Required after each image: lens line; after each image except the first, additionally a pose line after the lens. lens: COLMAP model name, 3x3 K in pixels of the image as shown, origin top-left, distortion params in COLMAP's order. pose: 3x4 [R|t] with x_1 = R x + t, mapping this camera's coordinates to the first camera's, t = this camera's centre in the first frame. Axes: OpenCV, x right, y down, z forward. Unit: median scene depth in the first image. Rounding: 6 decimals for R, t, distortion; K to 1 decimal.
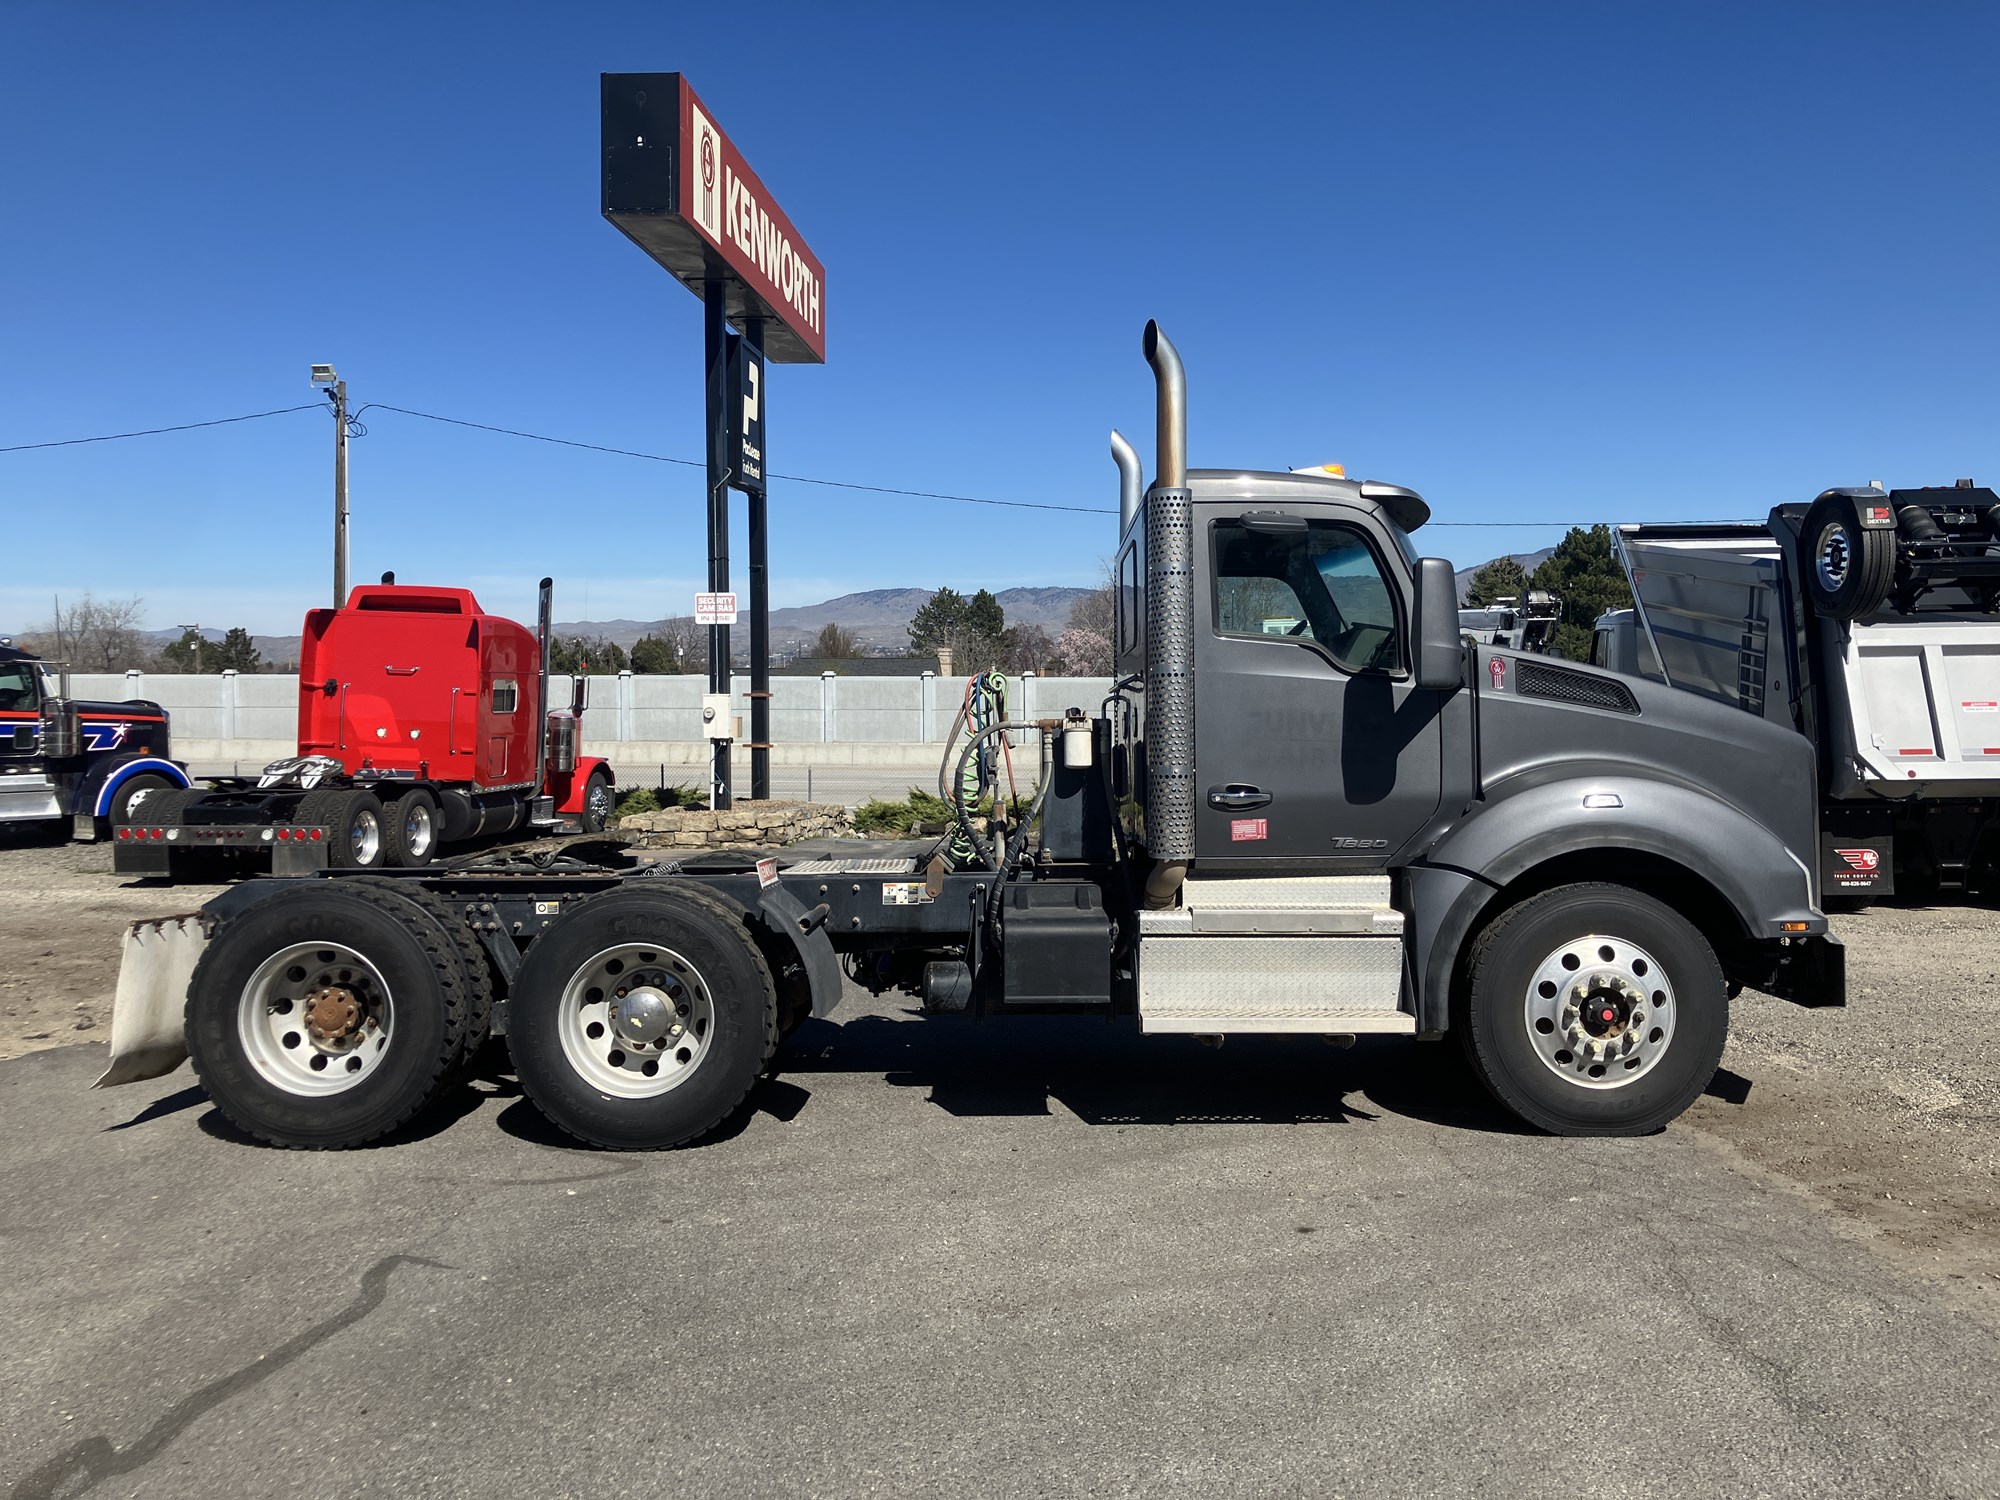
lens RADIAL K [[1637.7, 0, 1062.2], [0, 1637.7, 733.2], [0, 0, 1]] dist [0.015442, -0.002553]
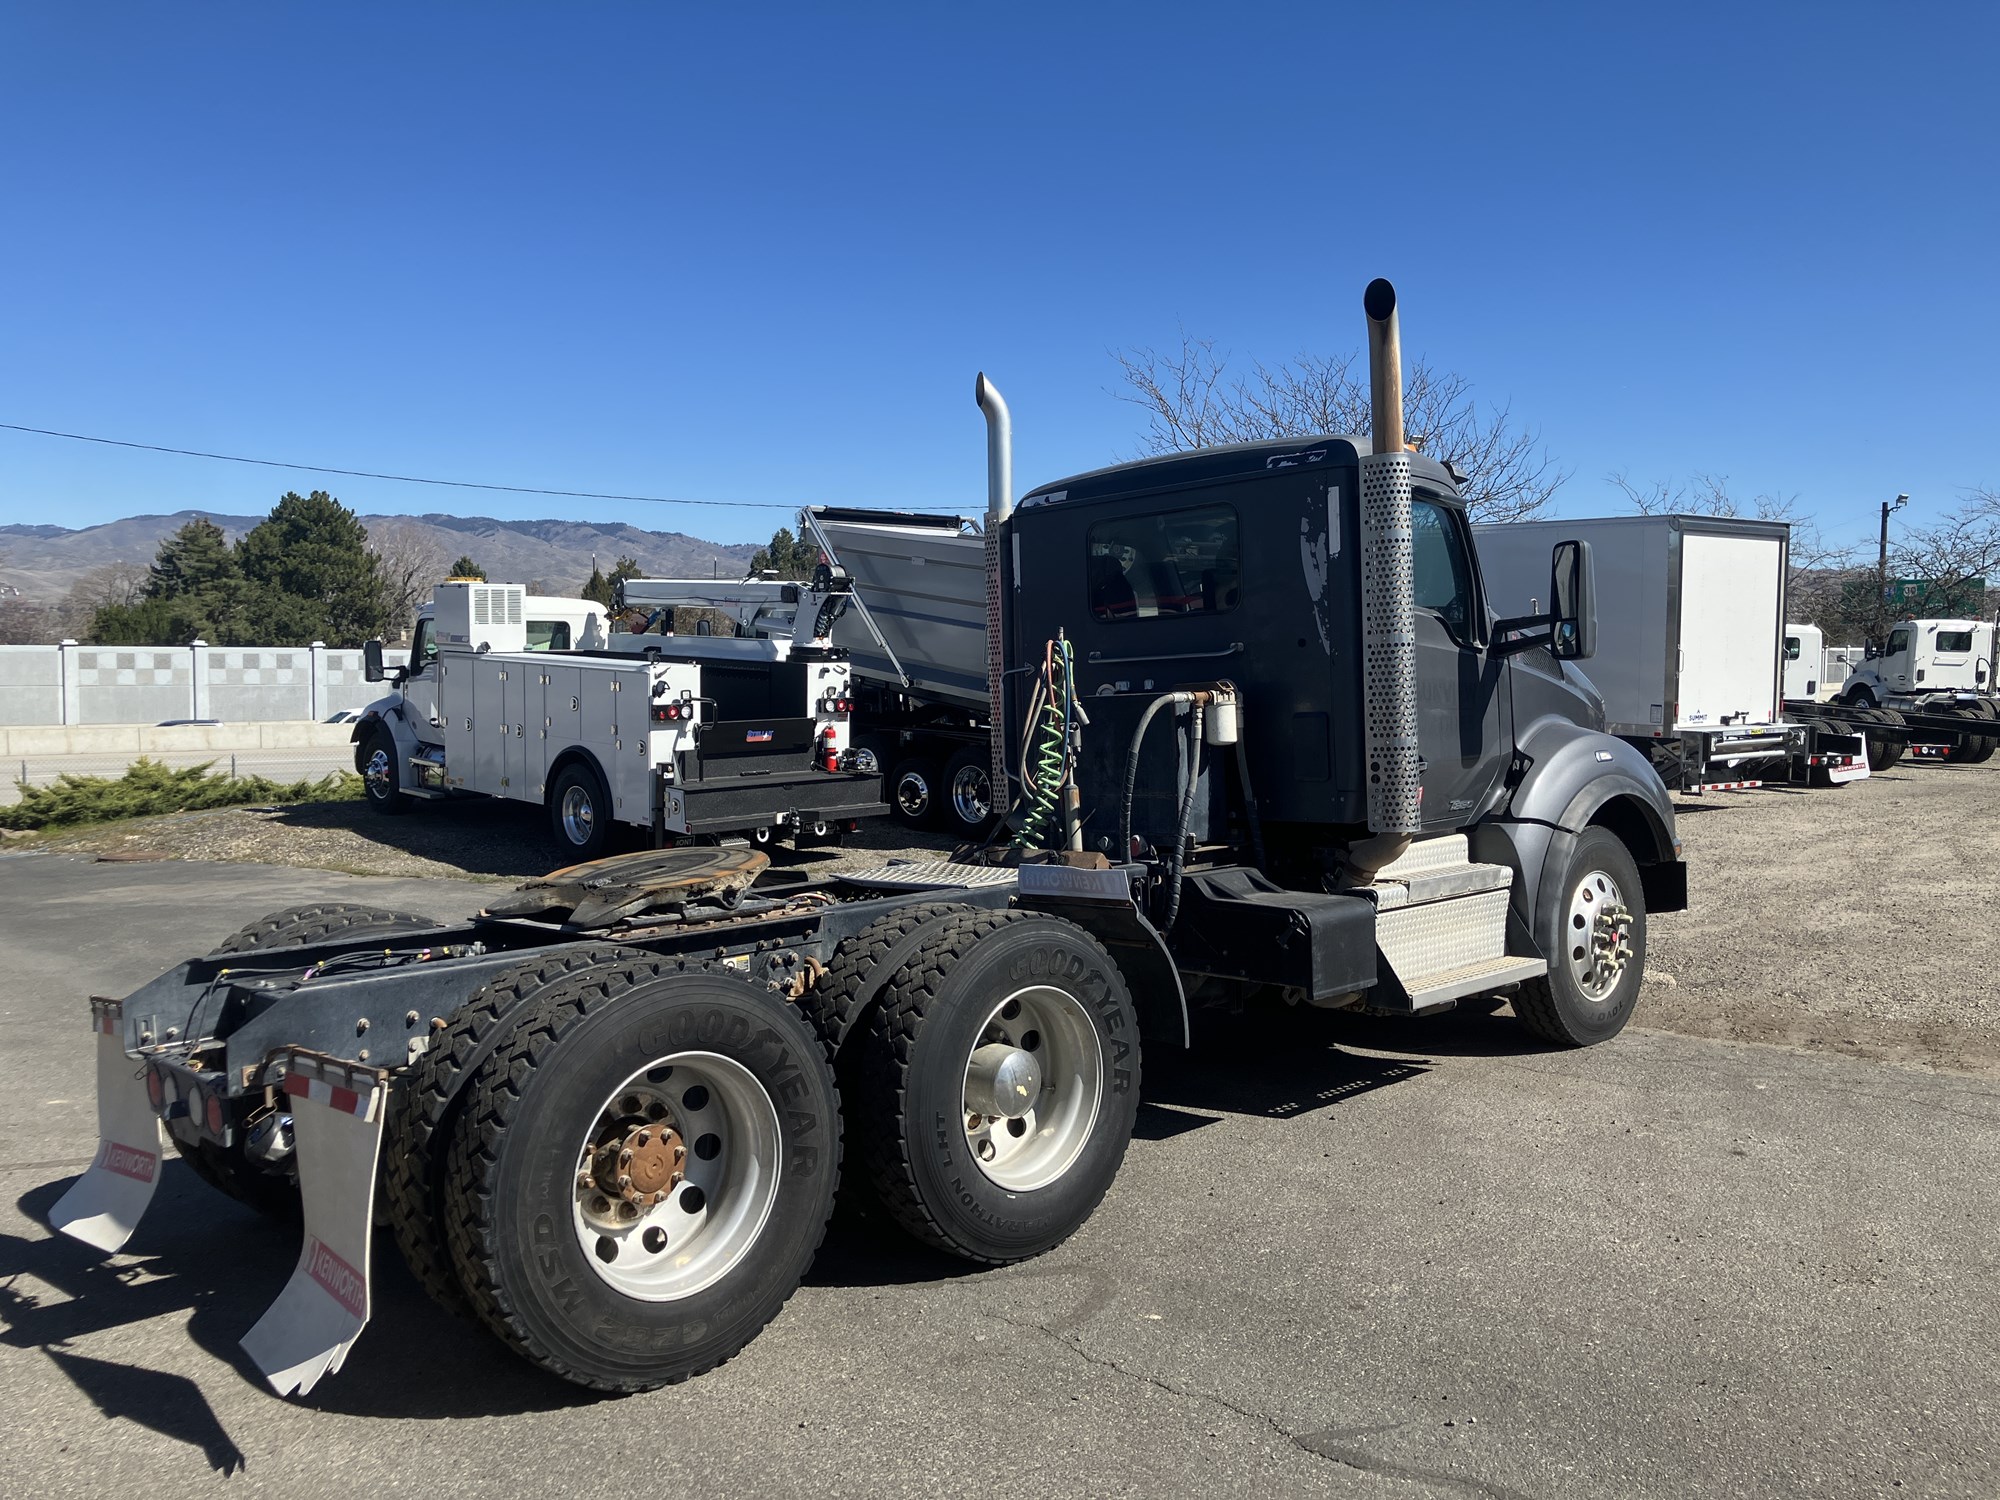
lens RADIAL K [[1624.2, 0, 992.6], [0, 1624.2, 719.8], [0, 0, 1]] dist [0.020606, 0.003670]
pose [[0.722674, -0.022110, 0.690835, -0.387853], [0.016172, 0.999756, 0.015079, -0.004870], [-0.690999, 0.000275, 0.722855, 0.223658]]
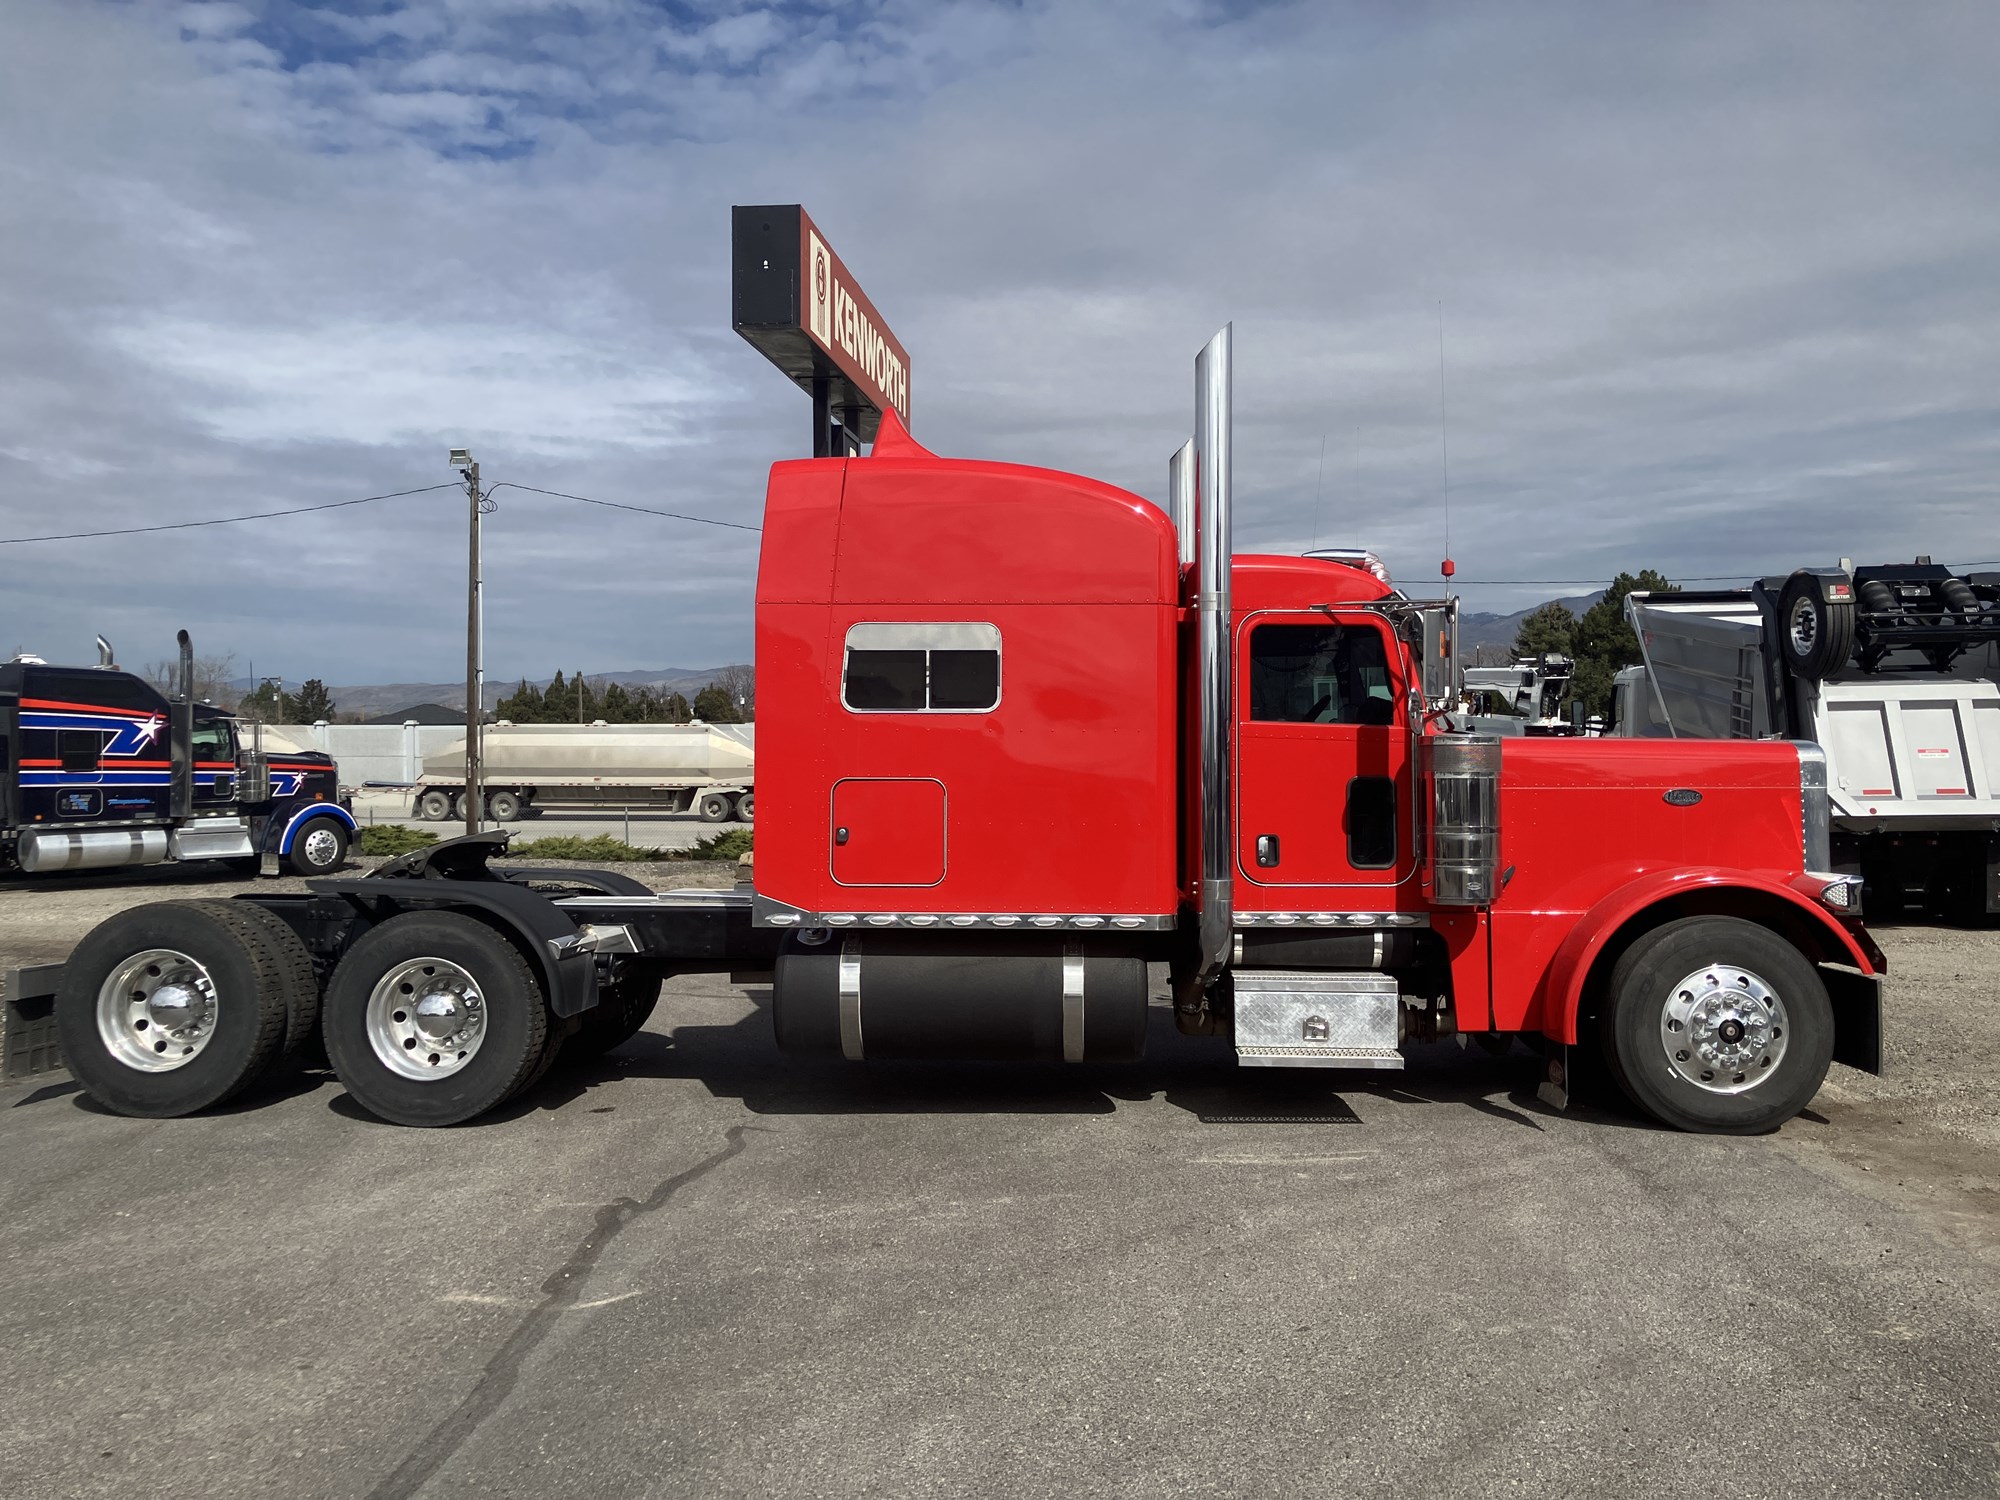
lens RADIAL K [[1648.1, 0, 1036.9], [0, 1648.1, 748.8], [0, 0, 1]] dist [0.009376, 0.000222]
pose [[0.999048, -0.003718, -0.043464, -0.025982], [0.002912, 0.999823, -0.018599, 0.000595], [0.043525, 0.018455, 0.998882, -0.196071]]
